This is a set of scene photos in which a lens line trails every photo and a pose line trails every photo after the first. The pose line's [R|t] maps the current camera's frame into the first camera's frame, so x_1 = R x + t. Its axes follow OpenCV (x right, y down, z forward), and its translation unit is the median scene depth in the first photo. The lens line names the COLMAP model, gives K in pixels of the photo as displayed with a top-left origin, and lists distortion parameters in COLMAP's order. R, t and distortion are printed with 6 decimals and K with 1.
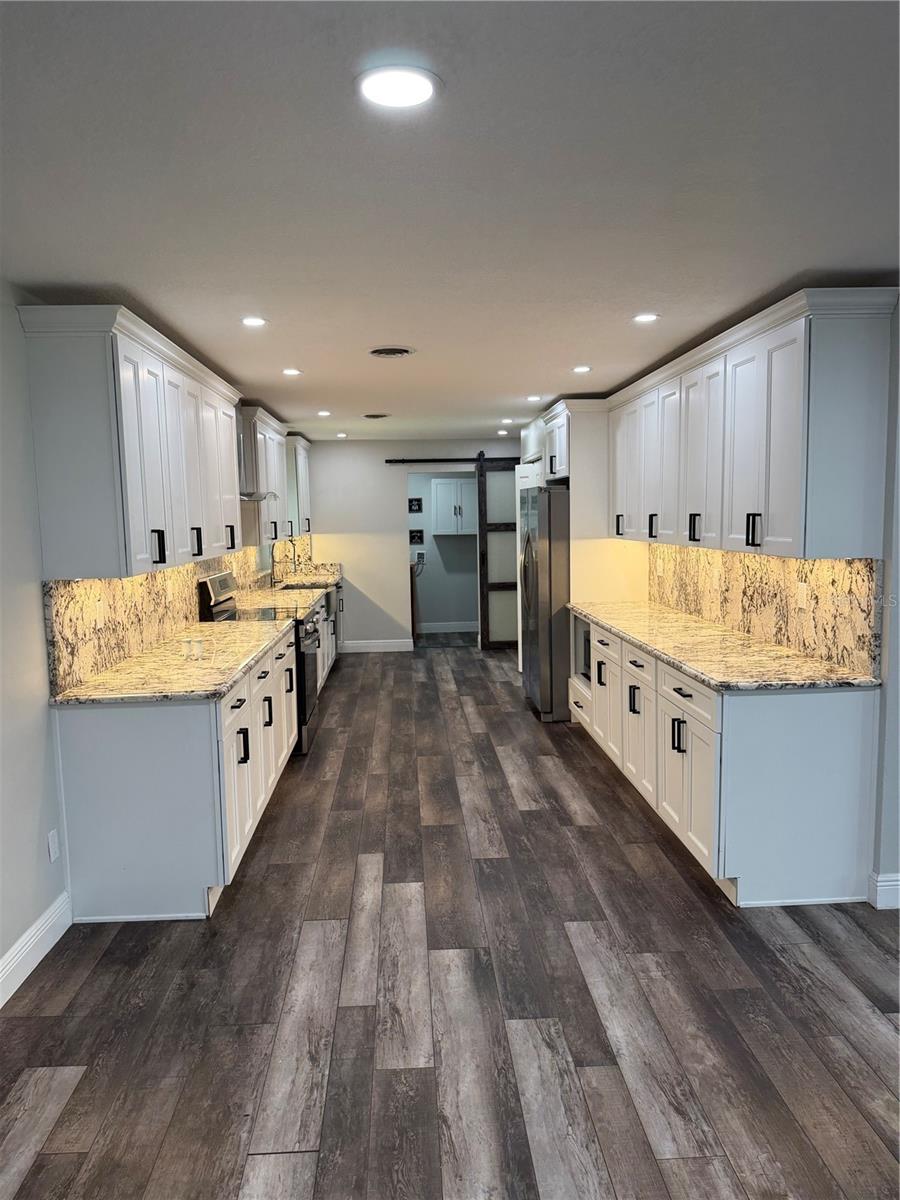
lens RADIAL K [[840.3, 0, 450.0], [0, 840.3, 600.0], [0, 0, 1]] dist [0.073033, -0.094733]
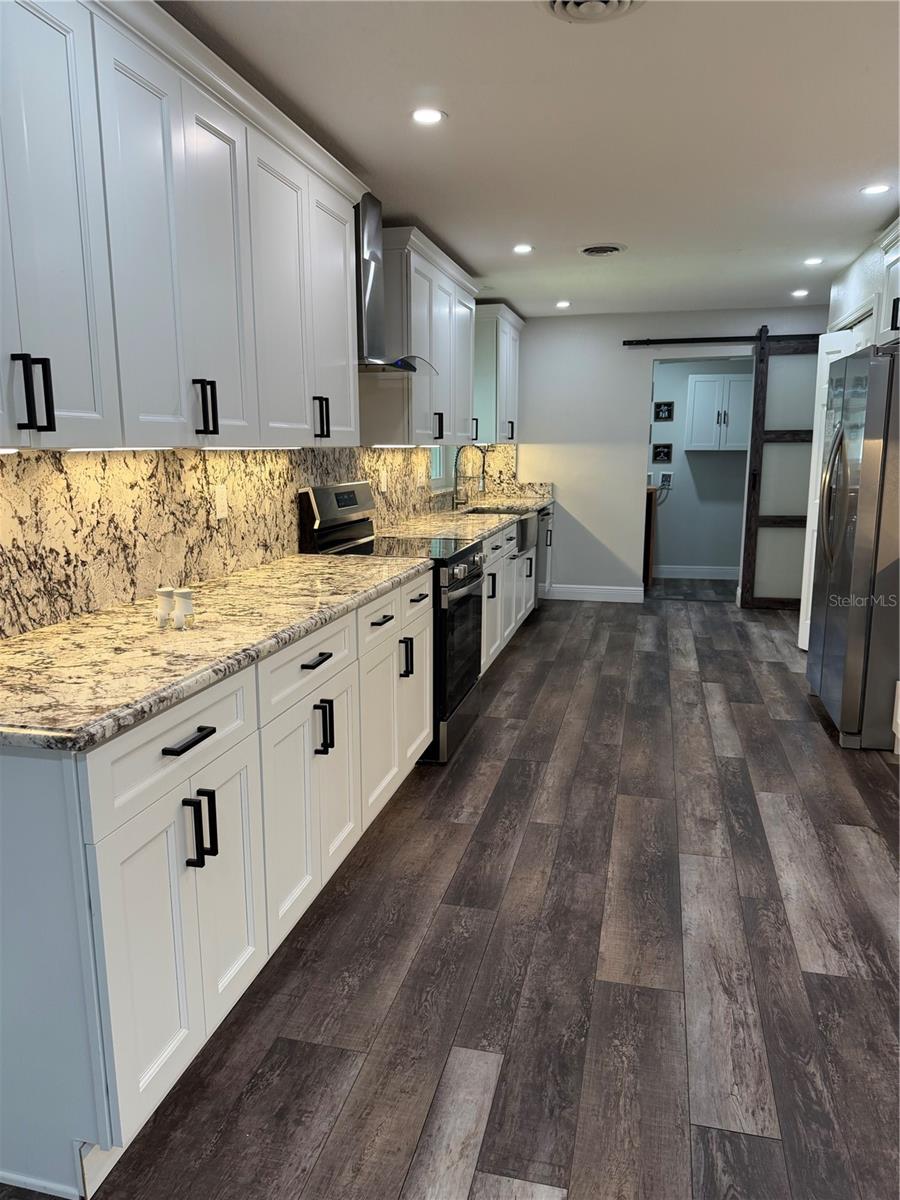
lens RADIAL K [[853.0, 0, 438.6], [0, 853.0, 603.4], [0, 0, 1]] dist [0.123268, -0.215598]
pose [[0.954181, 0.071117, -0.290657, 0.008752], [-0.046153, 0.994701, 0.091869, -0.001774], [0.295650, -0.074245, 0.952407, 0.385128]]
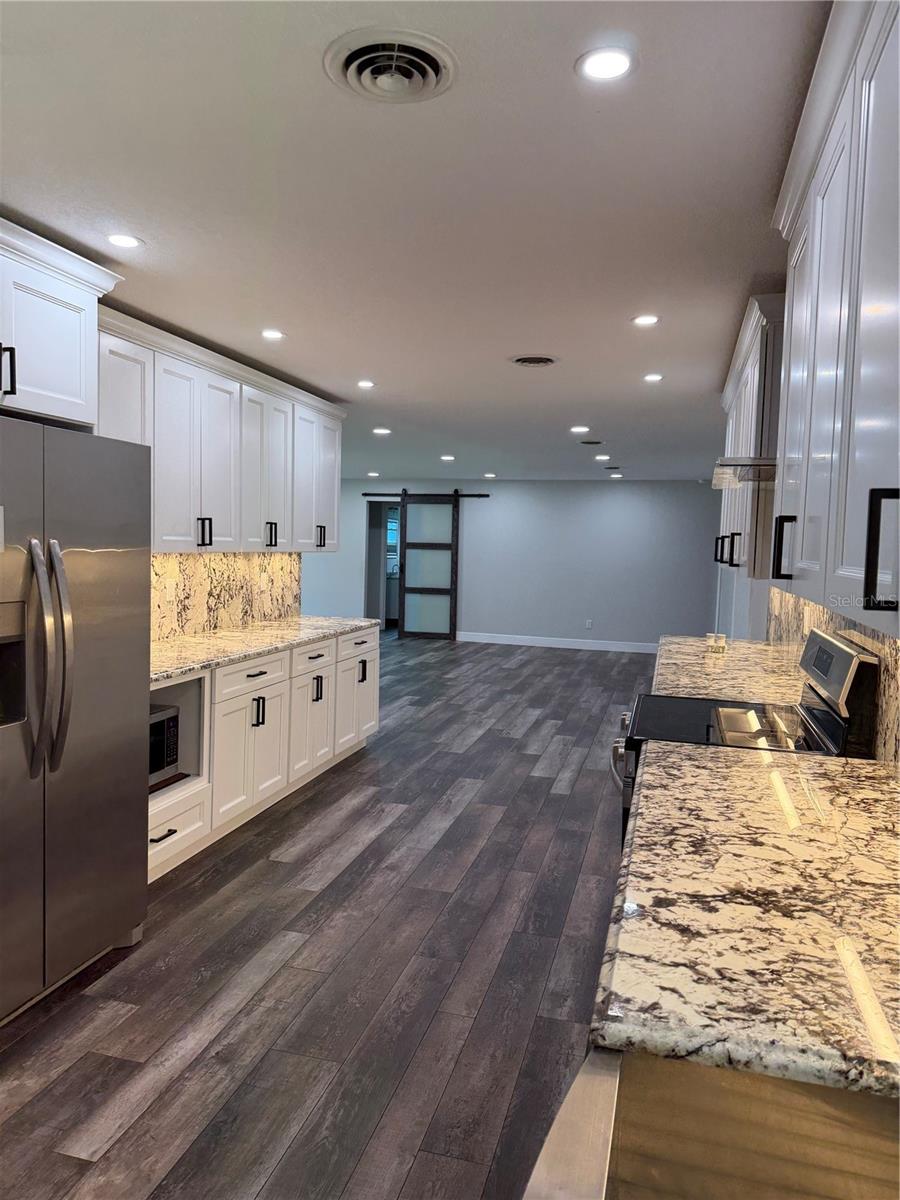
lens RADIAL K [[846.3, 0, 450.0], [0, 846.3, 600.0], [0, 0, 1]] dist [0.070579, -0.100250]
pose [[-0.951385, -0.026411, 0.306870, -0.231096], [0.022953, 0.987467, 0.156147, -0.134844], [-0.307148, 0.155600, -0.938855, 1.586039]]
